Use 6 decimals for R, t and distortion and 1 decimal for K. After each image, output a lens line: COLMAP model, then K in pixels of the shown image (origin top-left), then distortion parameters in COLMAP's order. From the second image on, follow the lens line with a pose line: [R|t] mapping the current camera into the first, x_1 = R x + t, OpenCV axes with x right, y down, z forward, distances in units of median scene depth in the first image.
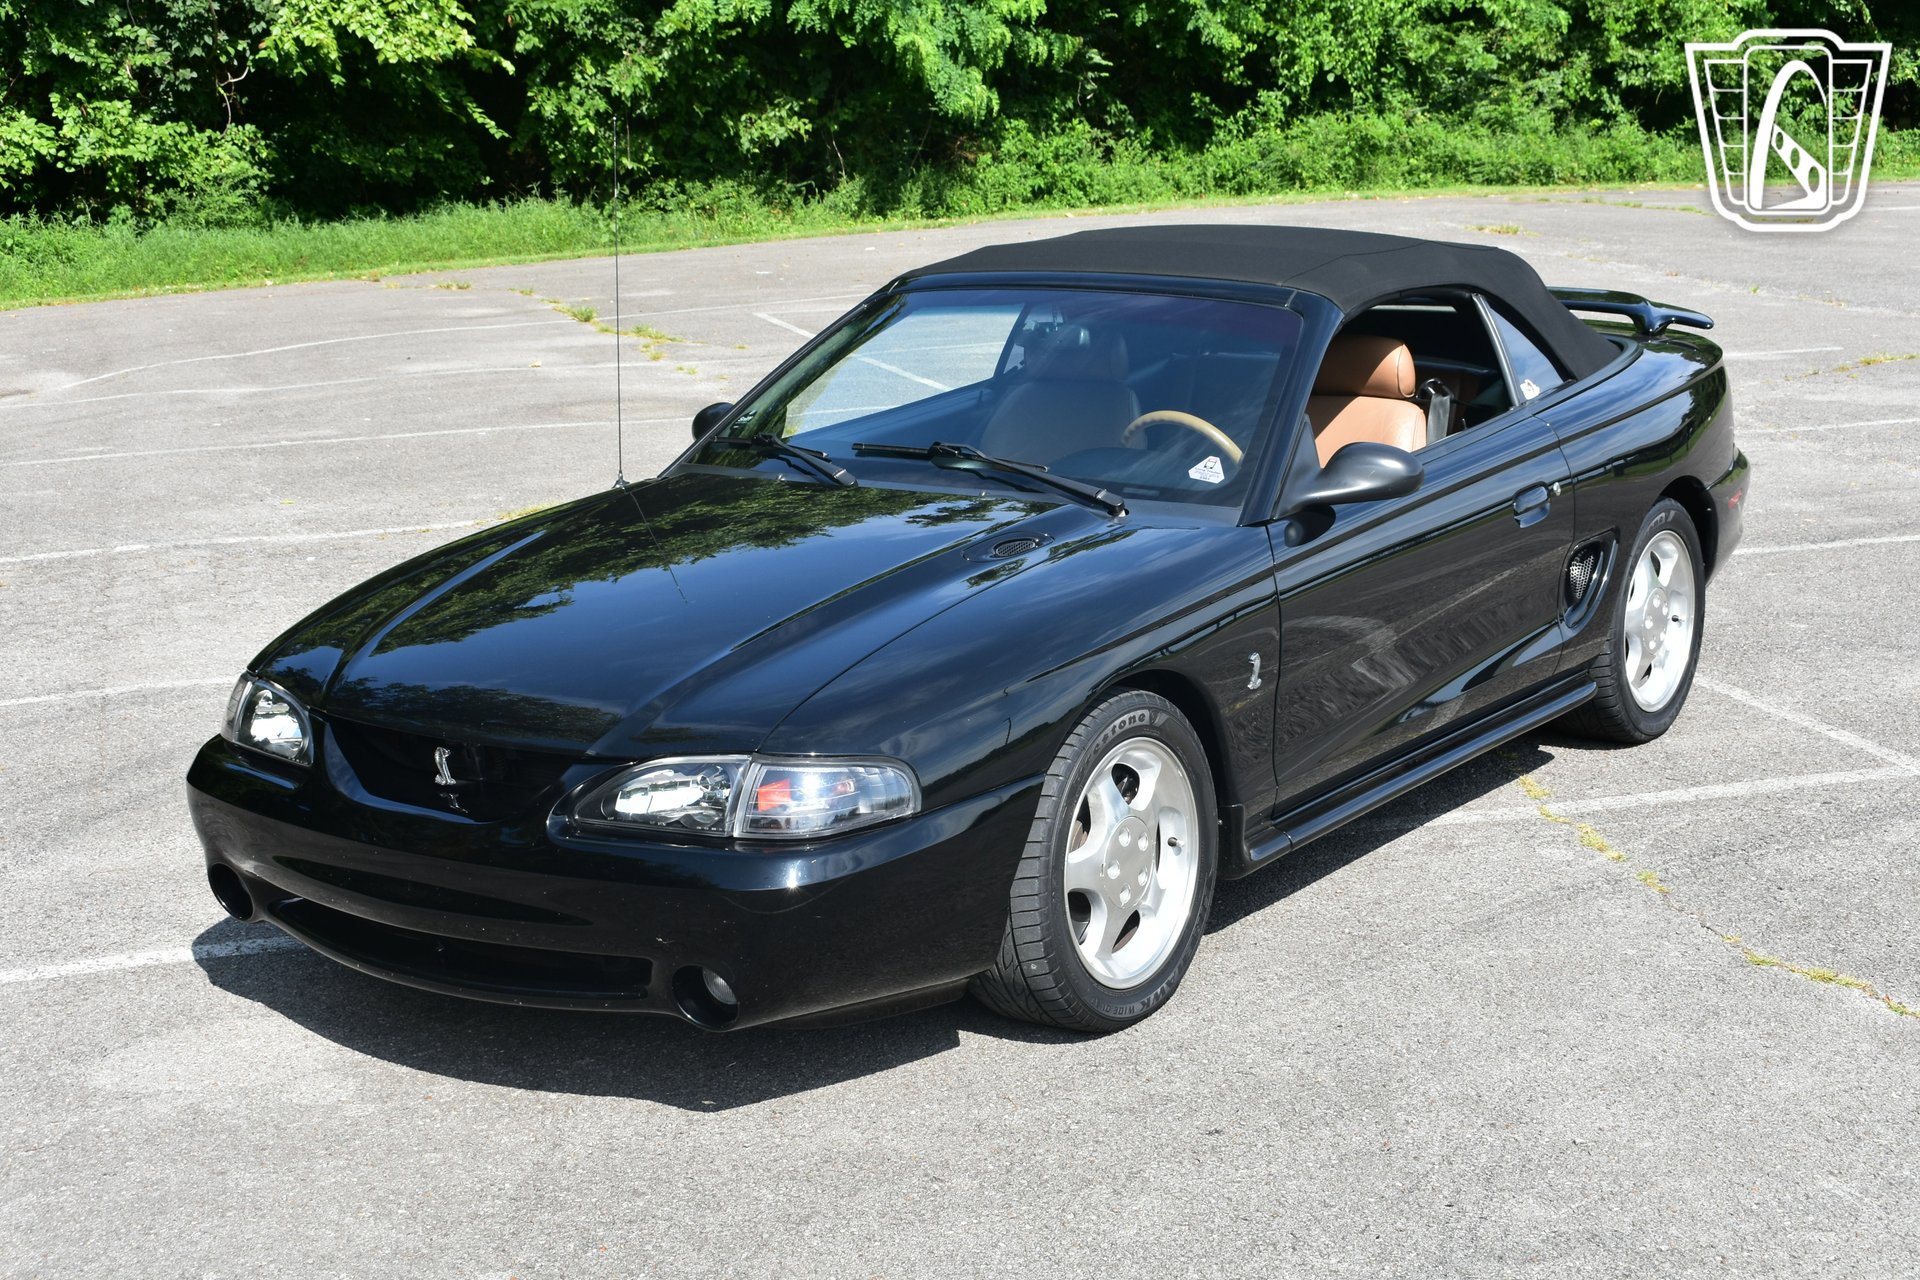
lens RADIAL K [[2898.2, 0, 966.2], [0, 2898.2, 654.5], [0, 0, 1]] dist [-0.030309, 0.000000]
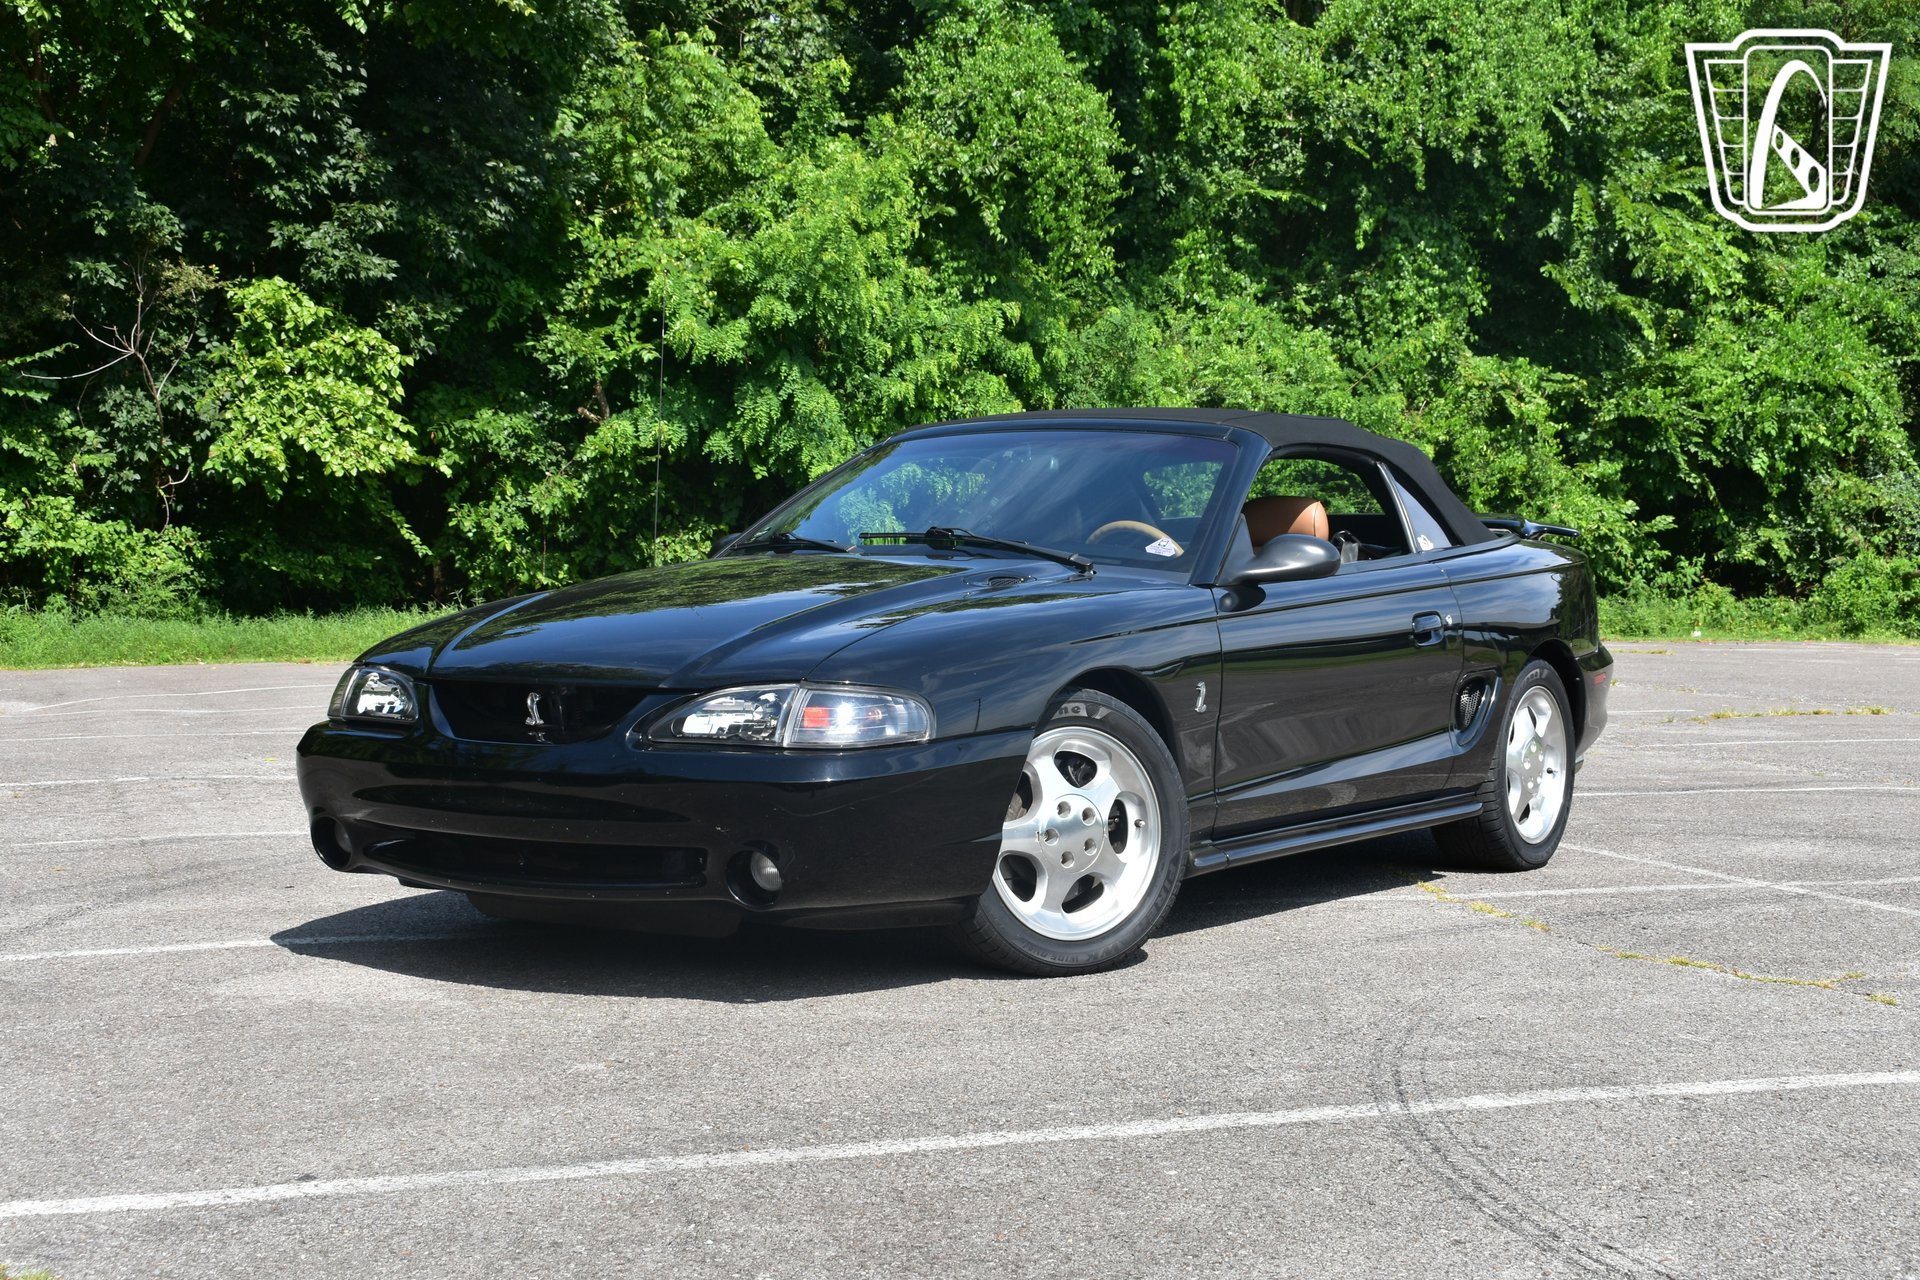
lens RADIAL K [[2898.2, 0, 971.3], [0, 2898.2, 657.2], [0, 0, 1]] dist [-0.030309, 0.000000]
pose [[0.998572, 0.028933, 0.044901, -0.036221], [-0.020674, 0.984430, -0.174554, 0.144927], [-0.049252, 0.173377, 0.983623, -0.123587]]
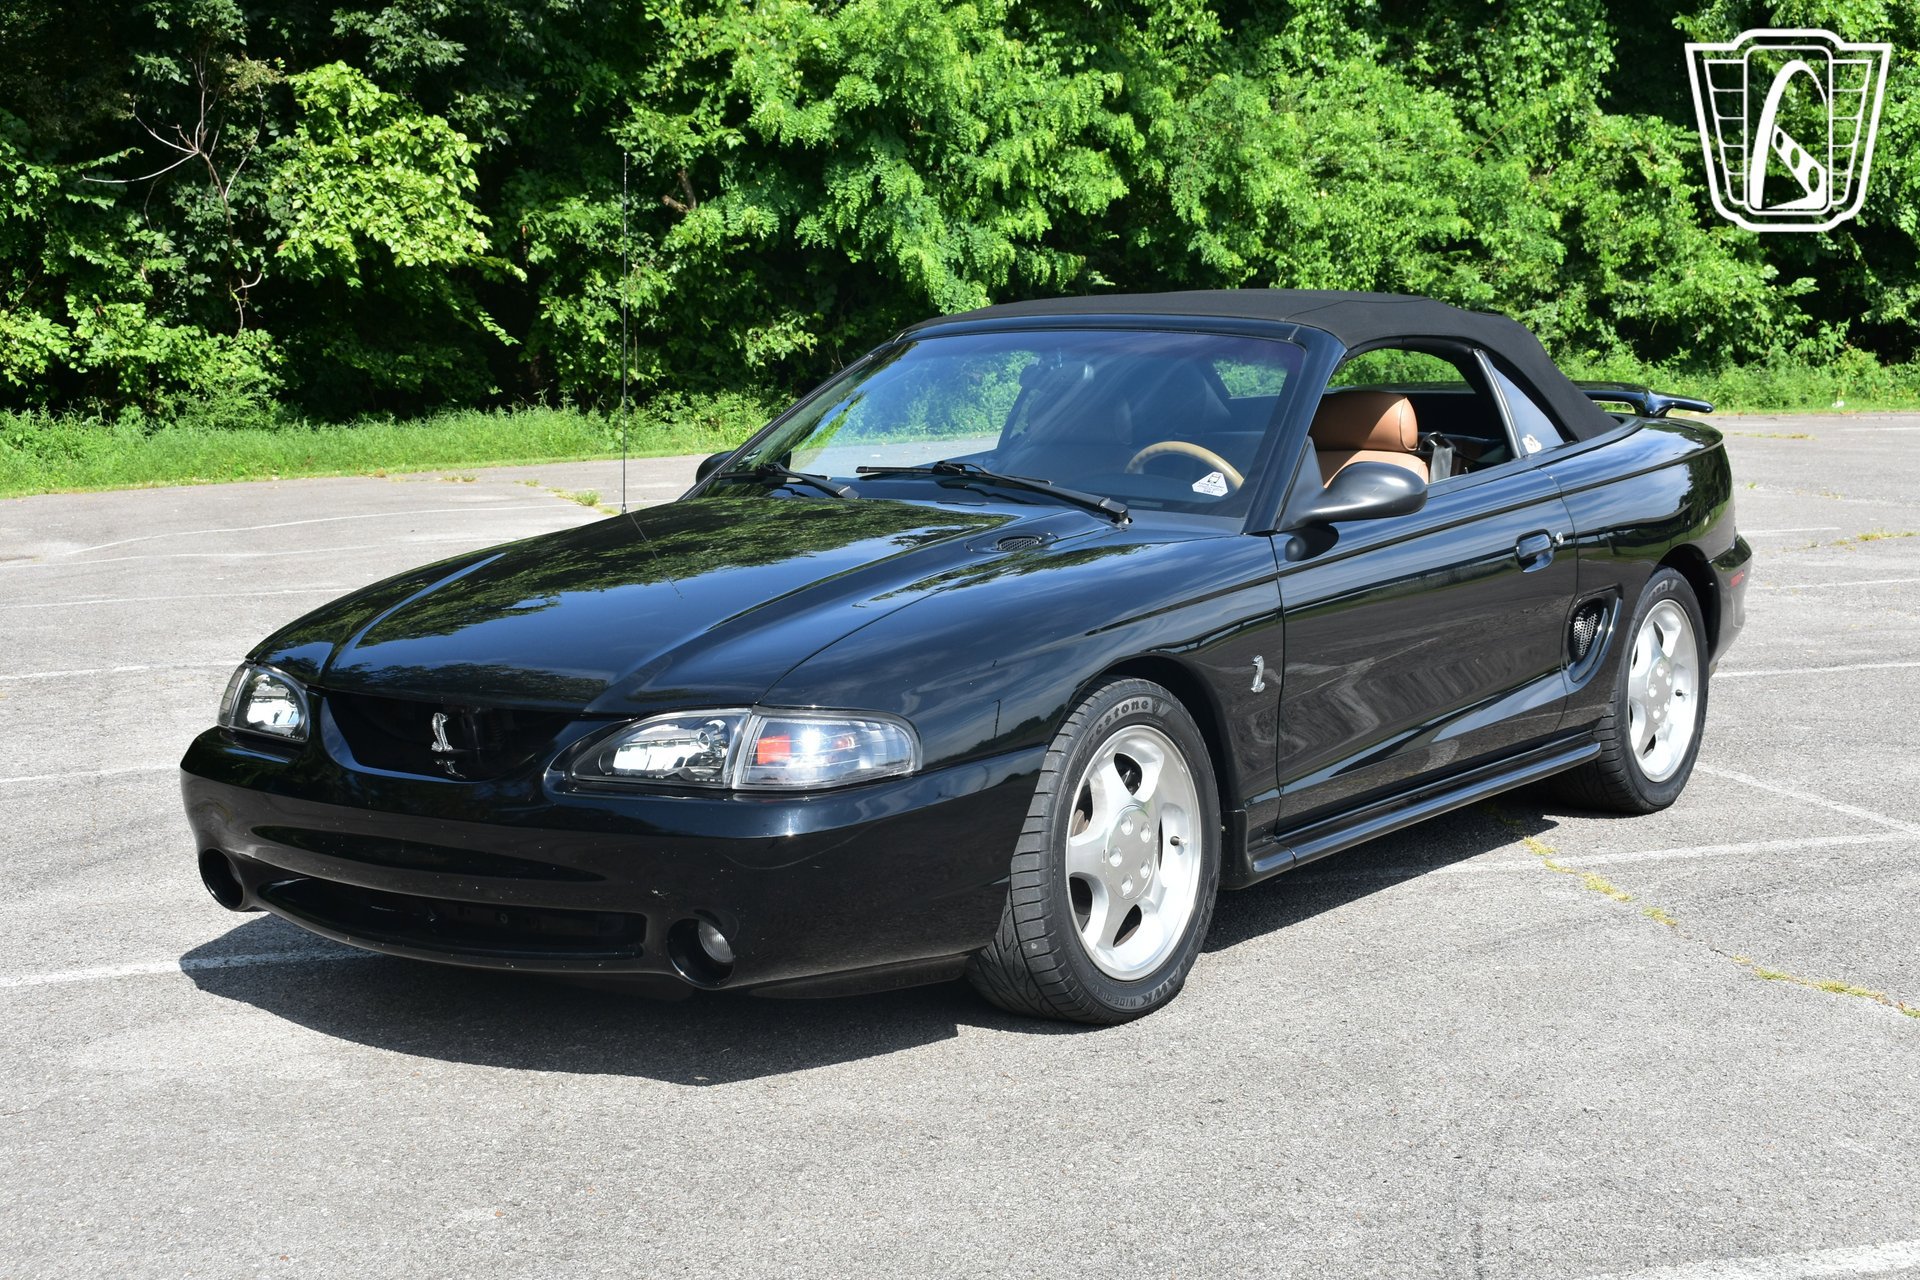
lens RADIAL K [[2898.2, 0, 965.6], [0, 2898.2, 647.9], [0, 0, 1]] dist [-0.030309, 0.000000]
pose [[0.999939, 0.011046, -0.000031, -0.000703], [-0.011002, 0.995710, -0.091873, 0.064805], [-0.000984, 0.091868, 0.995771, 0.006492]]
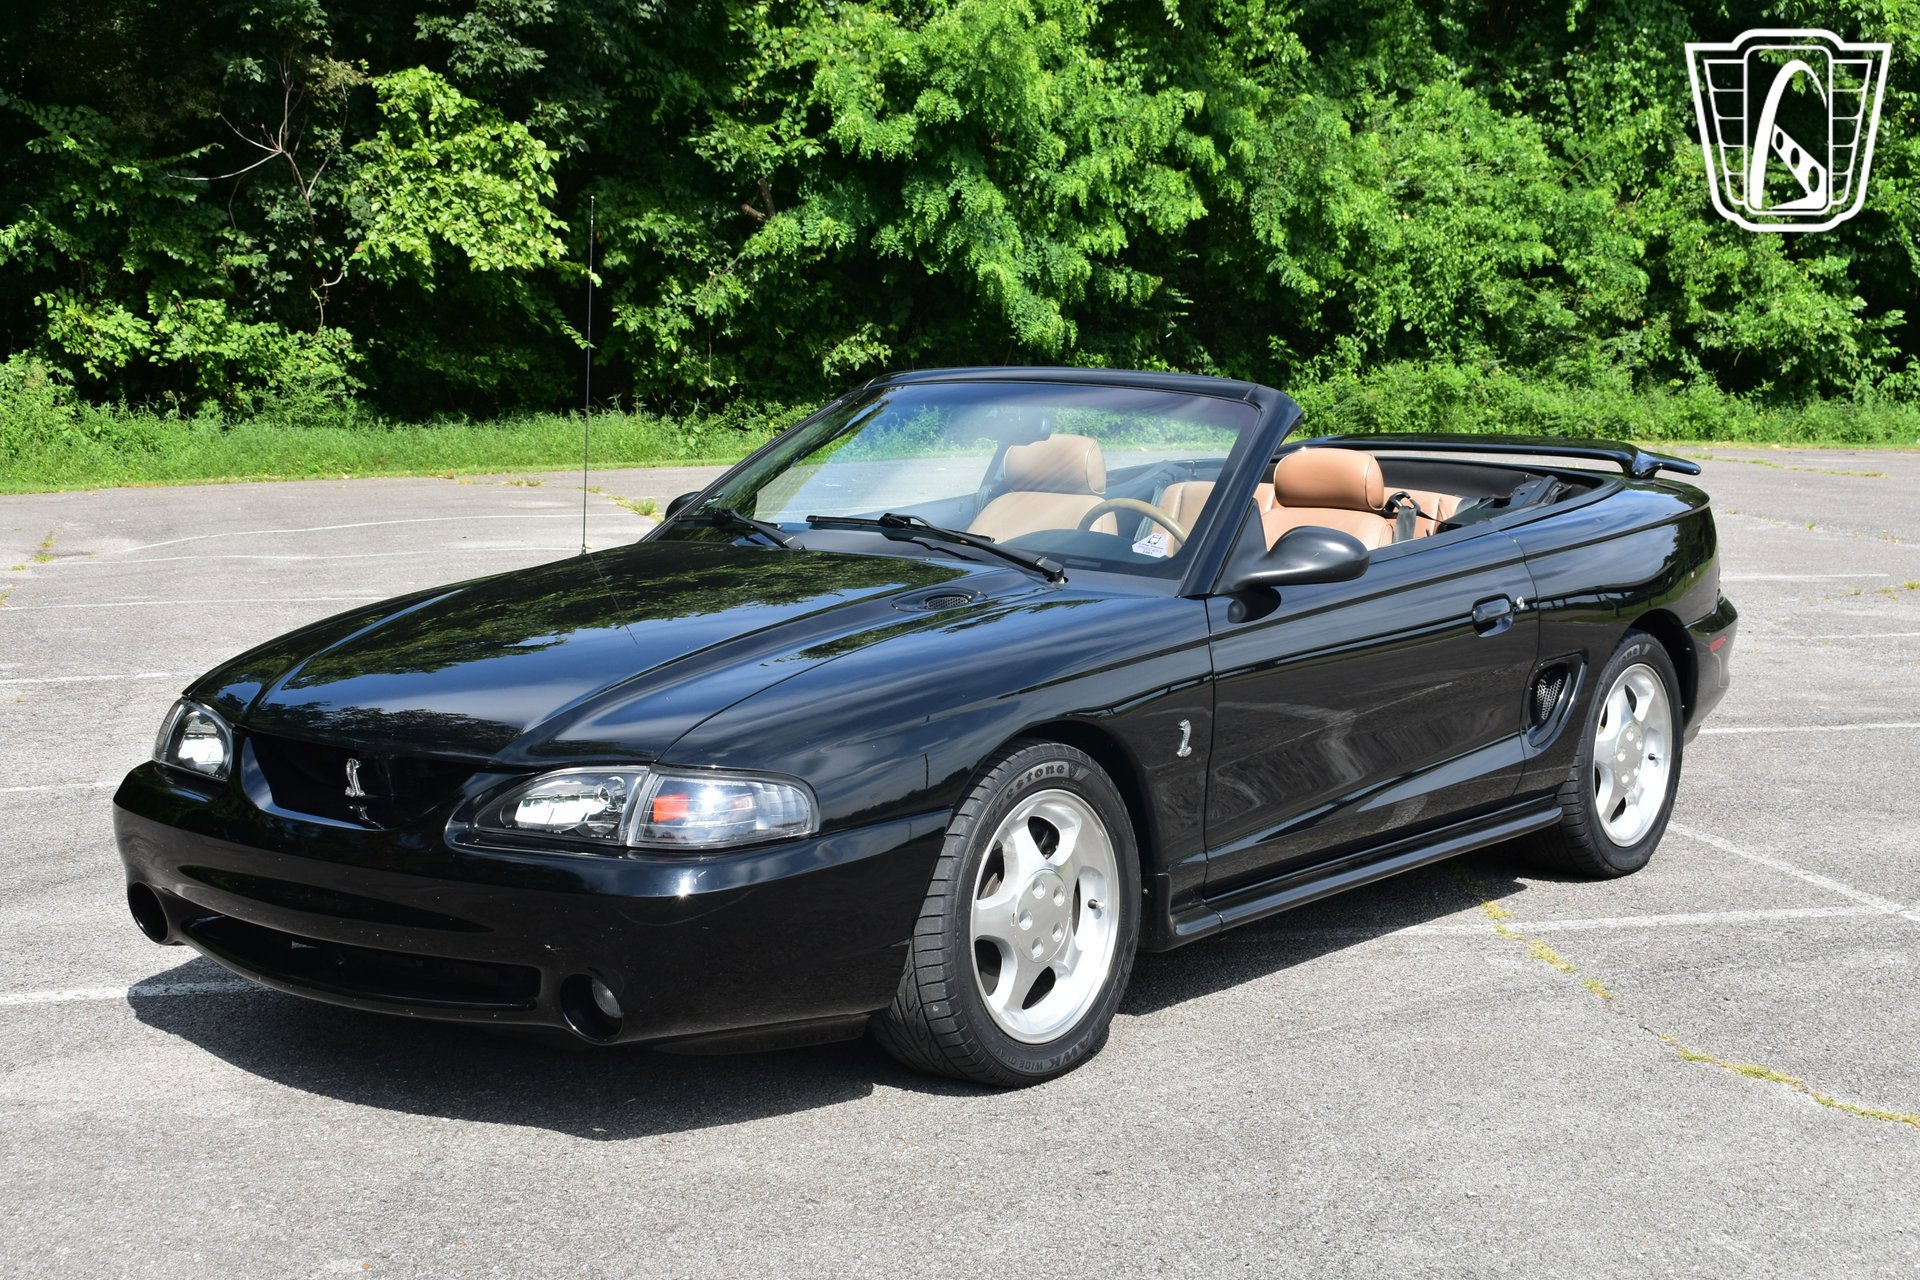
lens RADIAL K [[2898.2, 0, 967.4], [0, 2898.2, 629.9], [0, 0, 1]] dist [-0.030309, 0.000000]
pose [[0.998678, 0.039075, -0.033385, 0.041278], [-0.042195, 0.994238, -0.098544, 0.050656], [0.029342, 0.099822, 0.994573, 0.002729]]
